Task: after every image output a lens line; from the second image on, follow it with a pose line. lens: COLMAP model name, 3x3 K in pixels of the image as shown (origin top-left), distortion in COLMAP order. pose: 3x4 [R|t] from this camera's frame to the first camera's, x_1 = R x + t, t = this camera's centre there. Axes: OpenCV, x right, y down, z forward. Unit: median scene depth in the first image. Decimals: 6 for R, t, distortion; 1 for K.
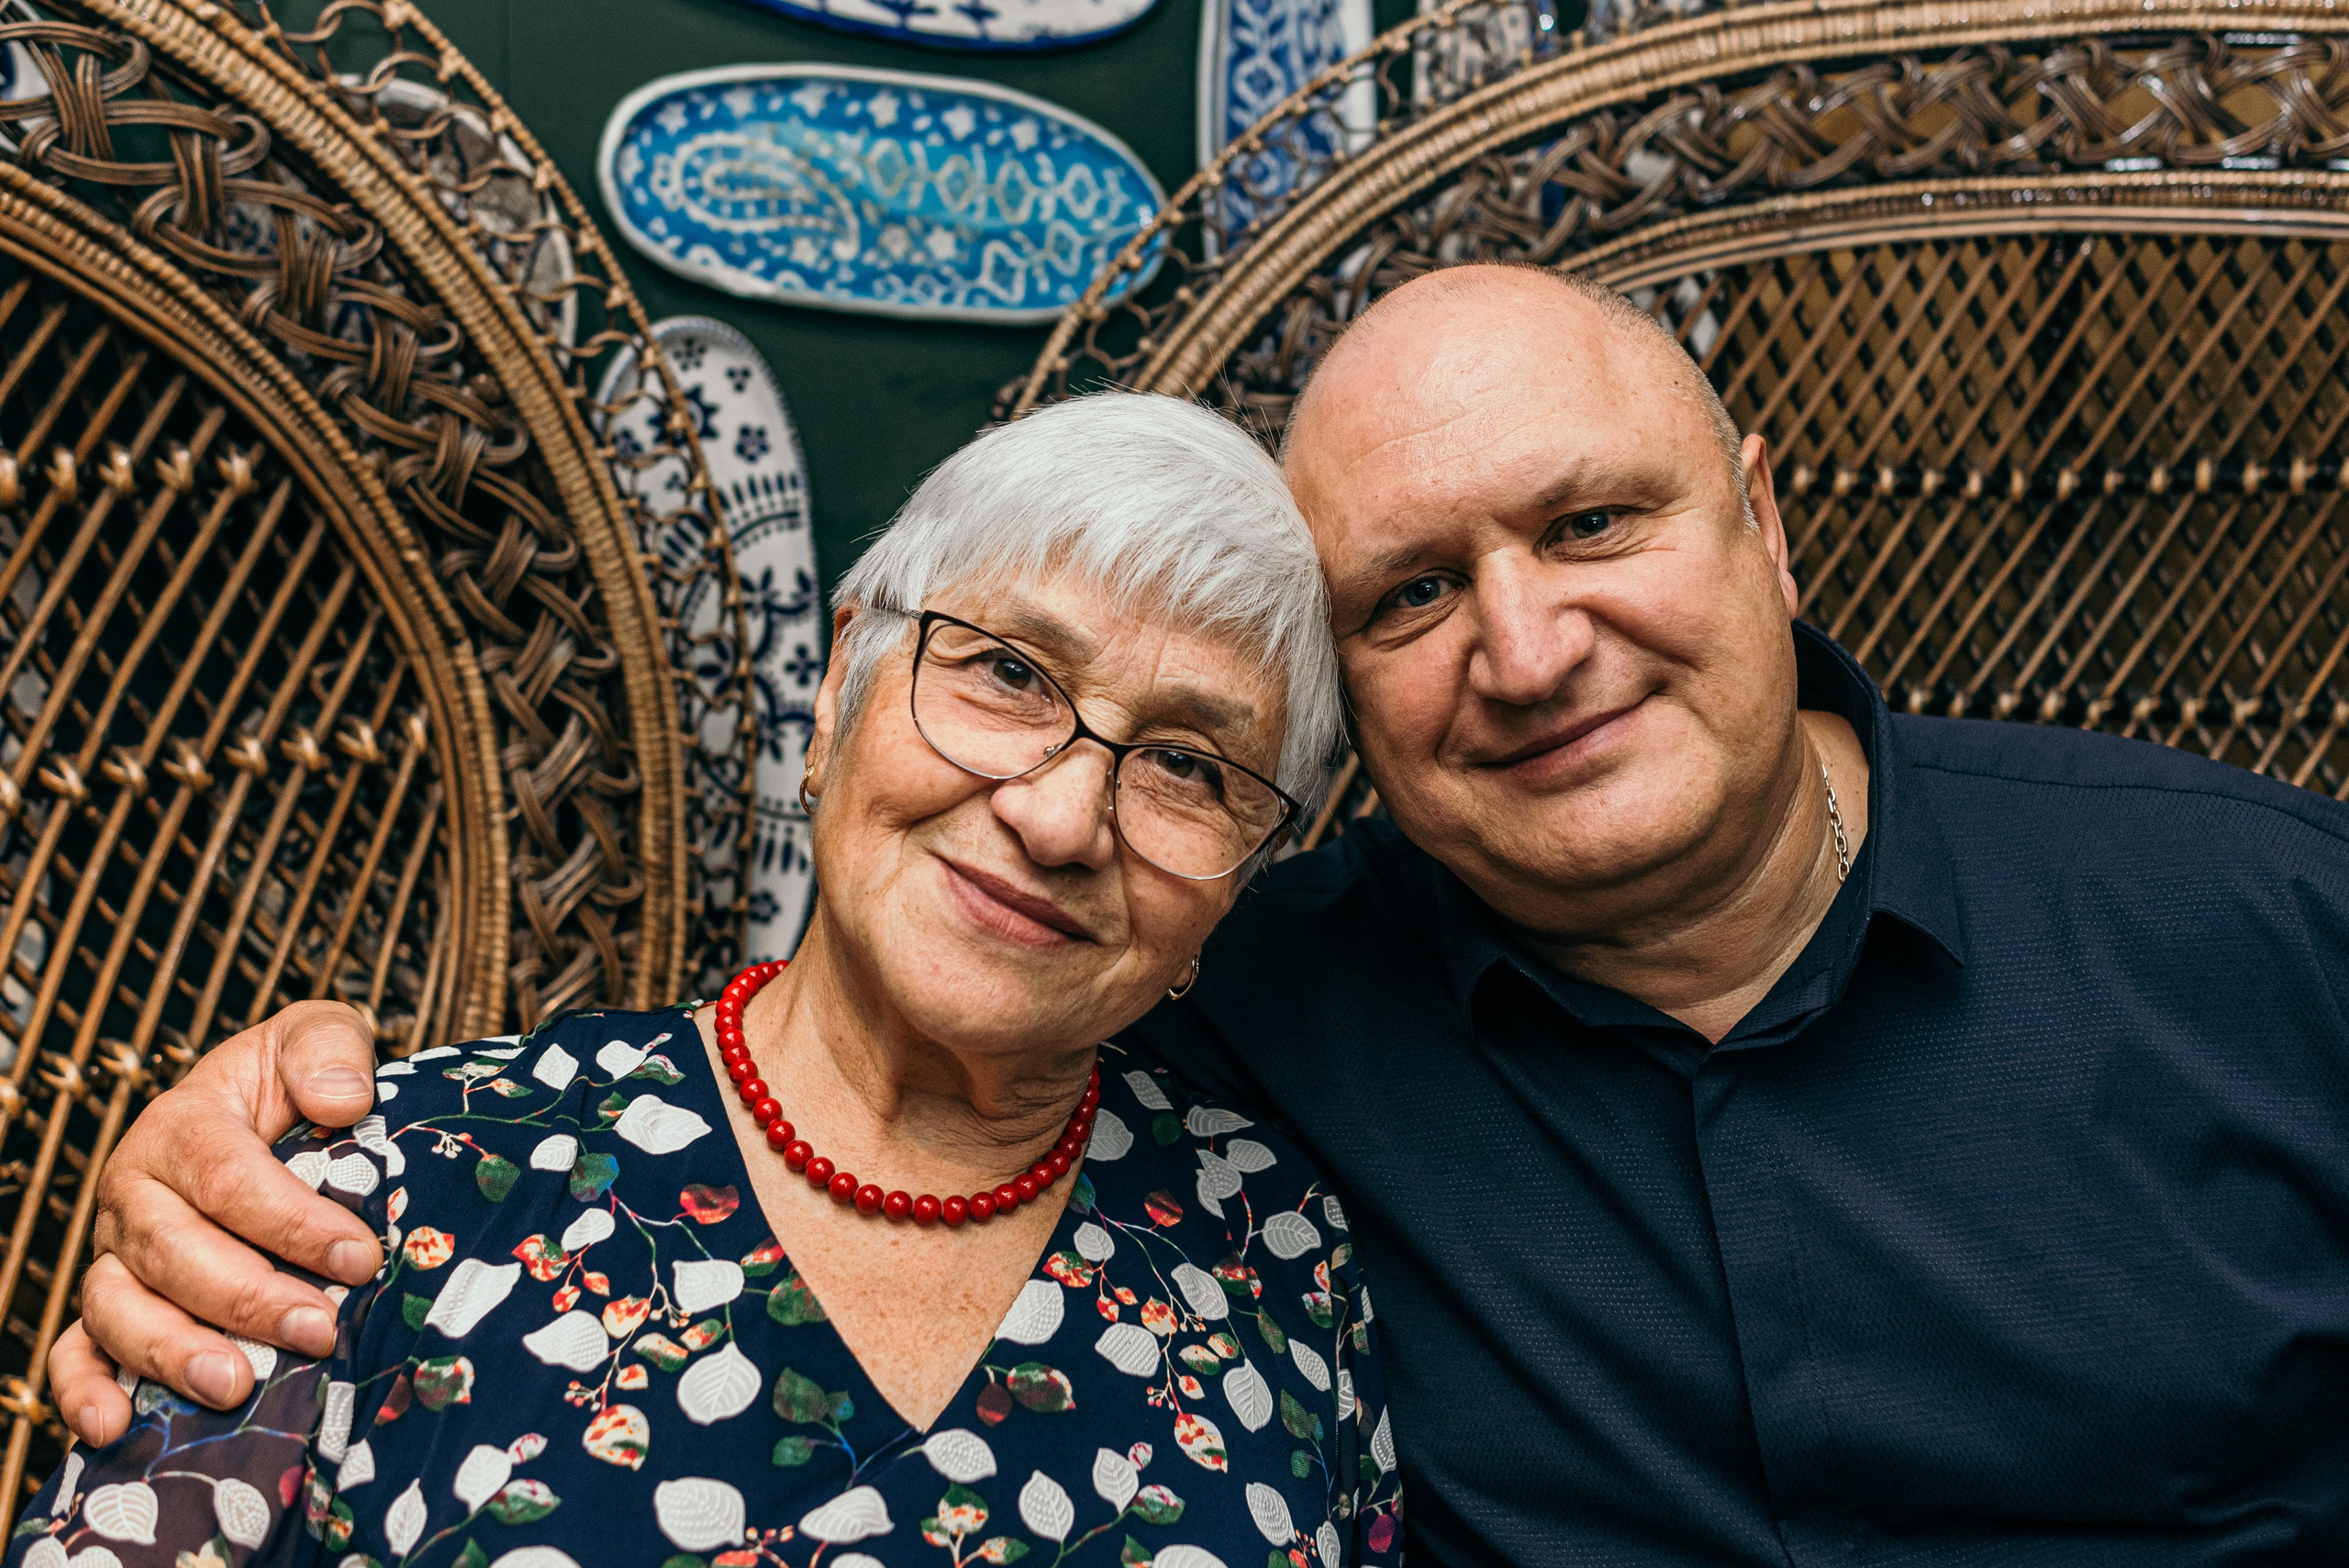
lens RADIAL K [[1802.7, 0, 1174.5], [0, 1802.7, 784.0], [0, 0, 1]] dist [-0.006125, -0.037109]
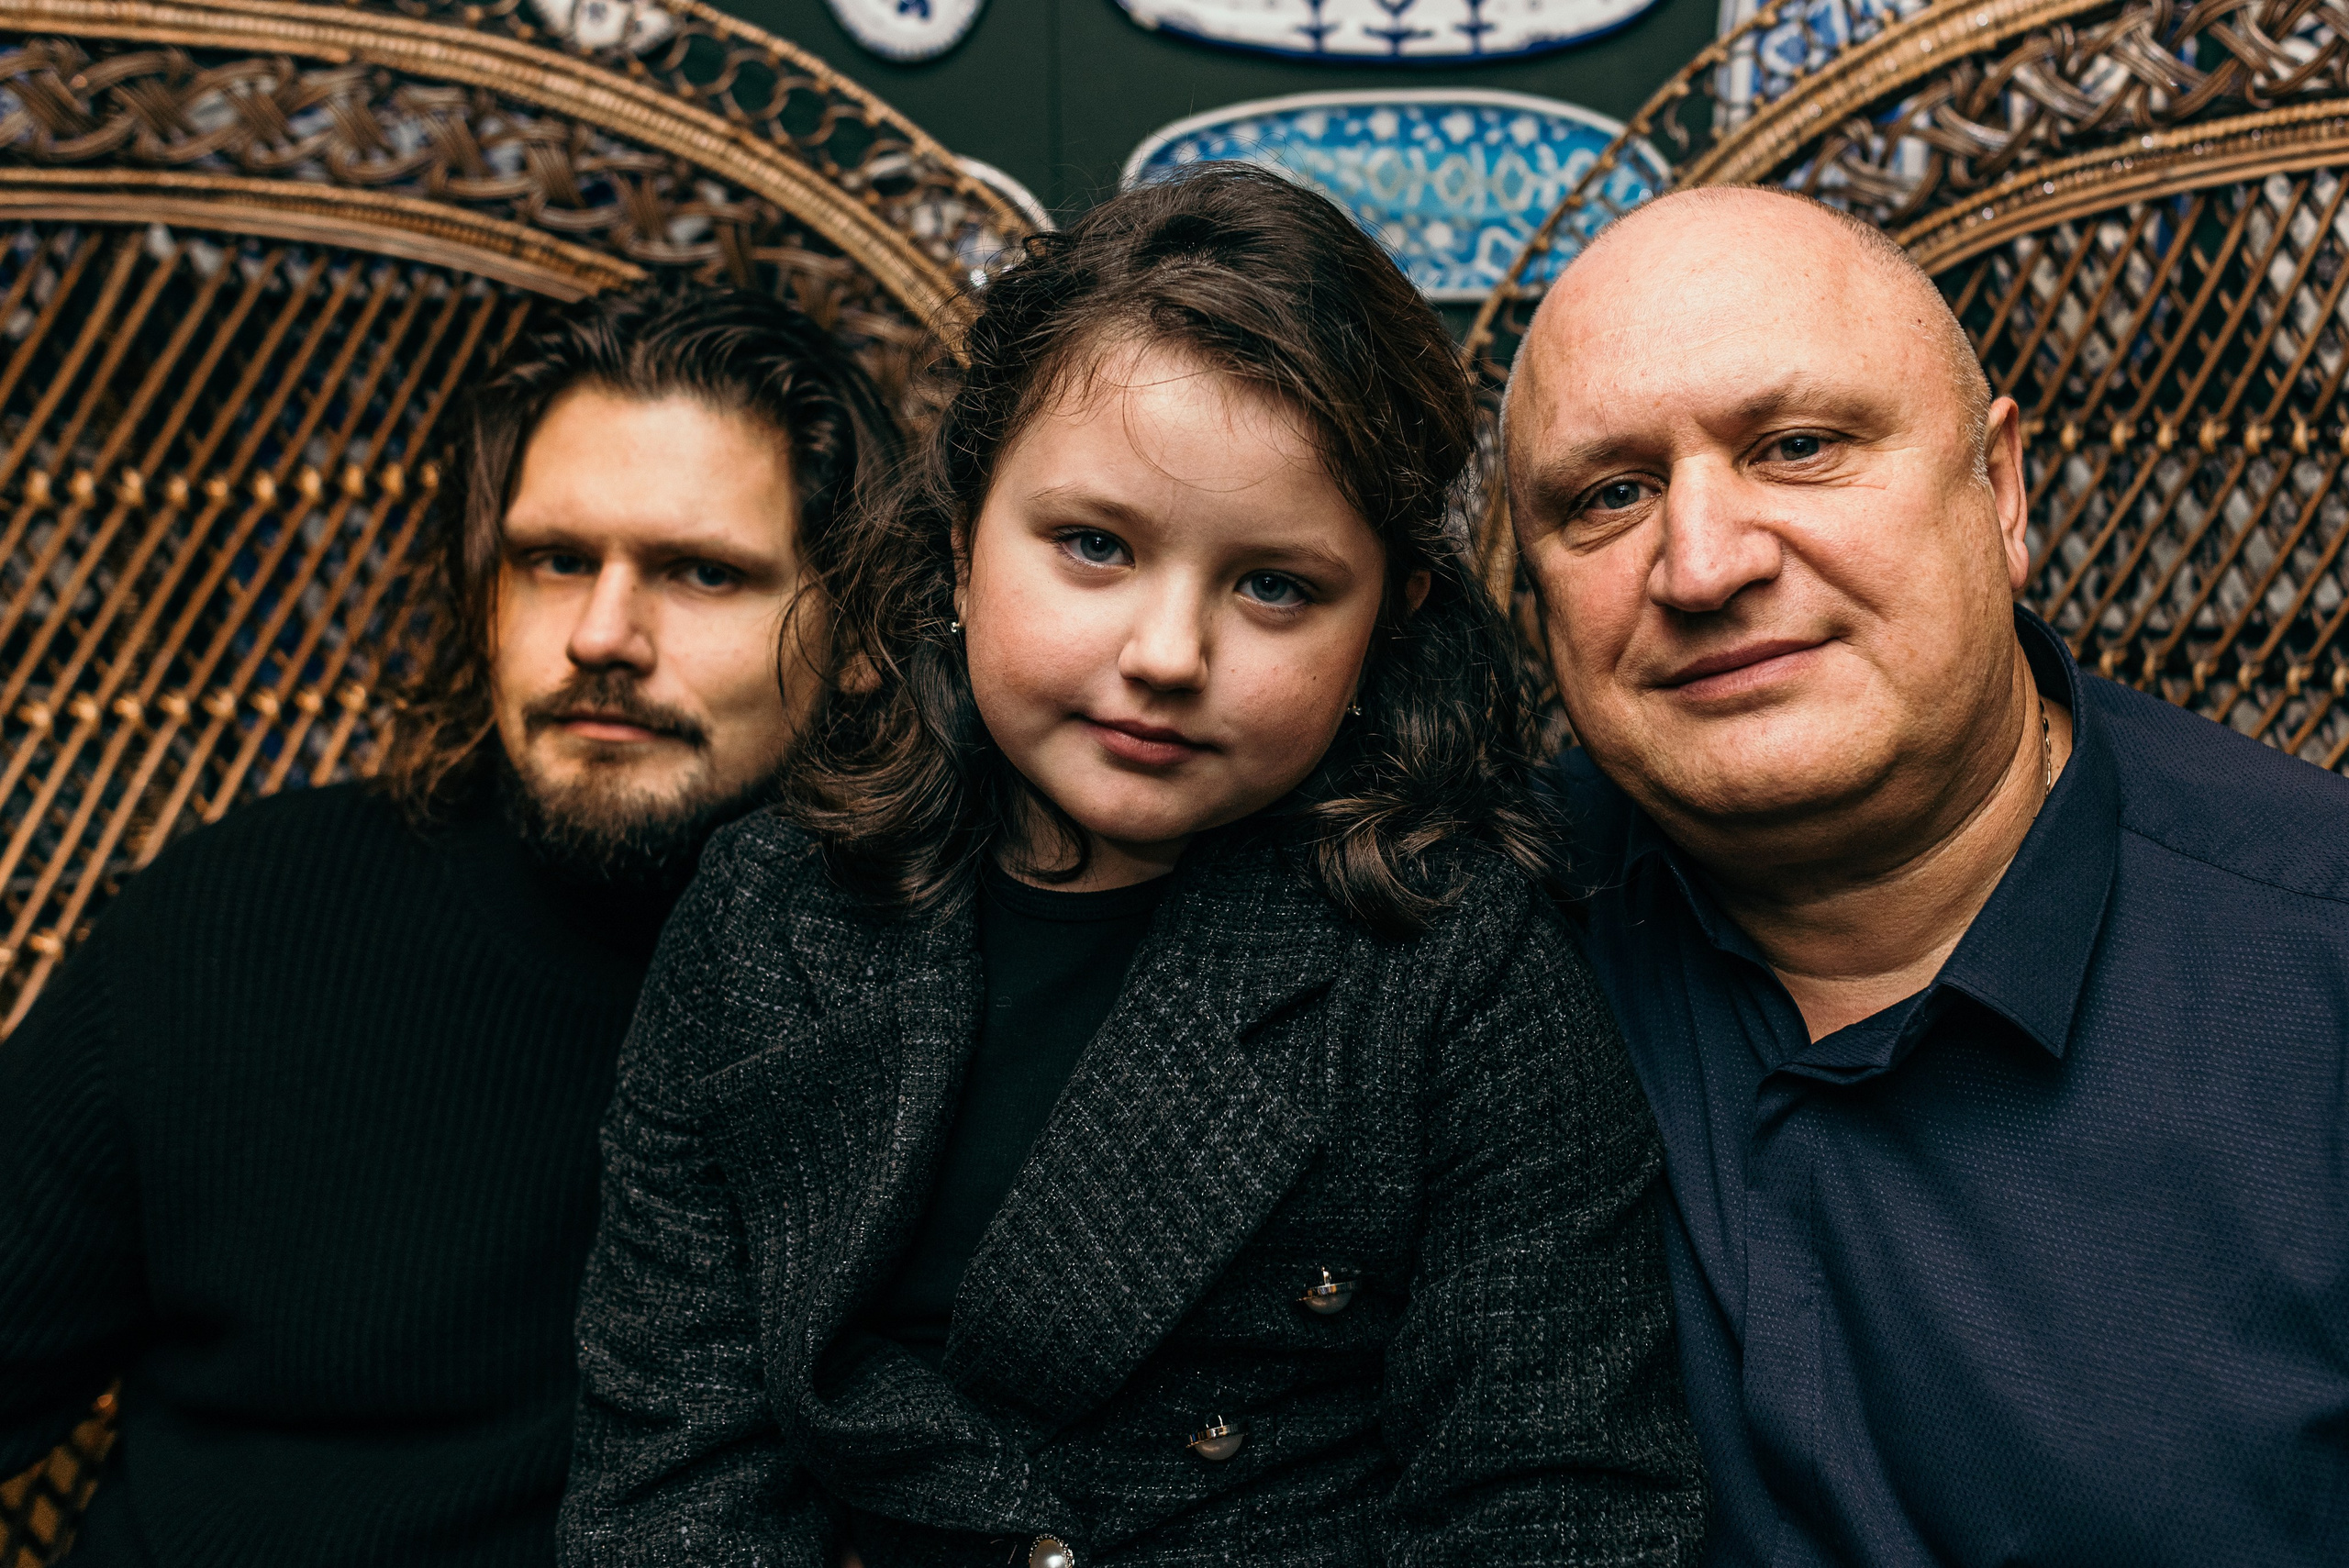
lens RADIAL K [[1802.7, 0, 1174.5], [0, 1802.7, 784.0], [0, 0, 1]] dist [-0.006125, -0.037109]
pose [[0.847060, 0.088035, -0.524155, 0.372537], [-0.077082, 0.996108, 0.042735, 0.013832], [0.525877, 0.004204, 0.850550, -0.068186]]
